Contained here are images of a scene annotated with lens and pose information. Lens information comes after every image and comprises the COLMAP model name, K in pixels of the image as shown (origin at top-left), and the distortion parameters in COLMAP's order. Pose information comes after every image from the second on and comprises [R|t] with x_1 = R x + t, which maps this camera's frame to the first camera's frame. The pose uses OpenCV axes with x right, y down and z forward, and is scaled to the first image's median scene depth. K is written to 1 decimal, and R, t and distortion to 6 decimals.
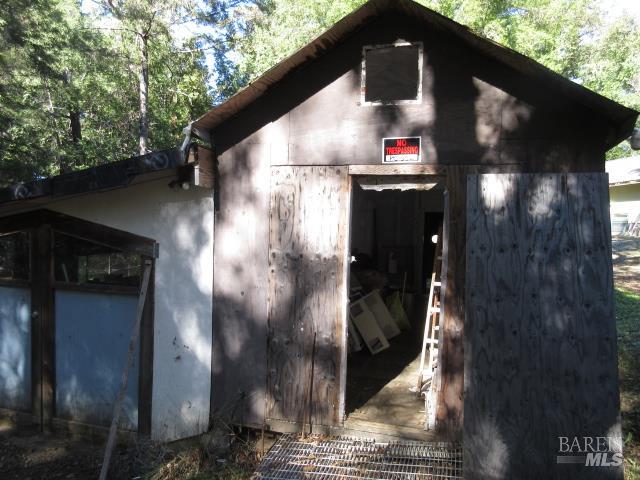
lens RADIAL K [[478.2, 0, 320.0], [0, 478.2, 240.0], [0, 0, 1]] dist [0.004136, 0.001938]
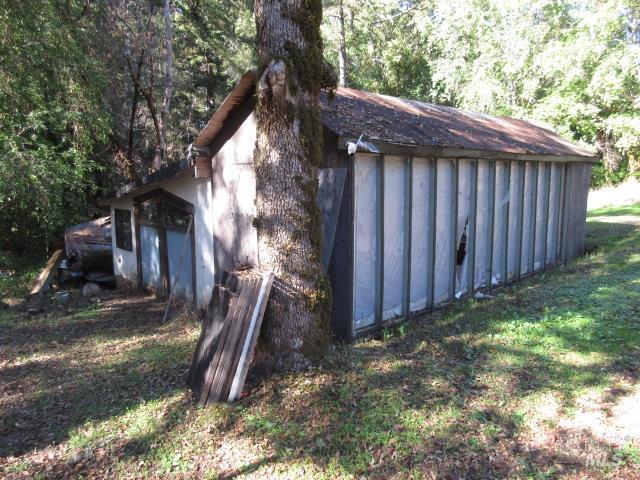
lens RADIAL K [[478.2, 0, 320.0], [0, 478.2, 240.0], [0, 0, 1]] dist [0.004136, 0.001938]
pose [[0.867628, 0.040694, -0.495545, 1.133125], [0.010426, 0.994937, 0.099960, -0.048713], [0.497104, -0.091895, 0.862811, -0.434624]]
